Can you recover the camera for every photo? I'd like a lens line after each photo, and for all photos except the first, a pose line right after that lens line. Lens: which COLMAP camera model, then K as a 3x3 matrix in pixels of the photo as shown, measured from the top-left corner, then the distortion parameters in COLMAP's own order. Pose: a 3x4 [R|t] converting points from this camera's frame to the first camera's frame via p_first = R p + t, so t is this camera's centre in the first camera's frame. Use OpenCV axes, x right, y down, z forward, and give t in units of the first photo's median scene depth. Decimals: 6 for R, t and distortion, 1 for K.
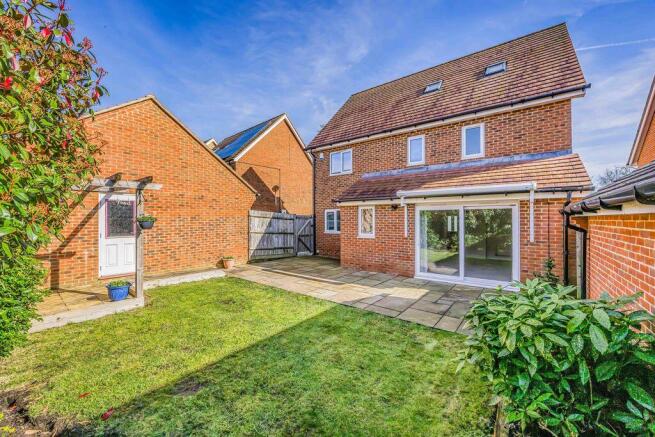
lens RADIAL K [[256.9, 0, 327.5], [0, 256.9, 218.5], [0, 0, 1]] dist [-0.000870, -0.000086]
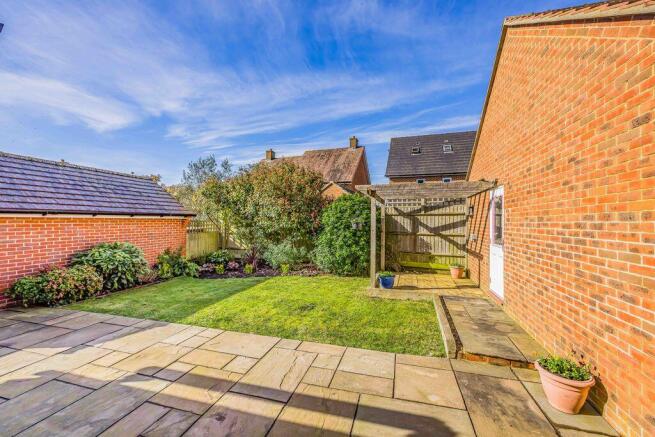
lens RADIAL K [[259.2, 0, 330.6], [0, 259.2, 221.7], [0, 0, 1]] dist [-0.002305, -0.000155]
pose [[-0.925582, 0.001167, -0.378546, -0.069468], [-0.001668, 0.999973, 0.007160, 0.002213], [0.378544, 0.007258, -0.925555, 1.281411]]
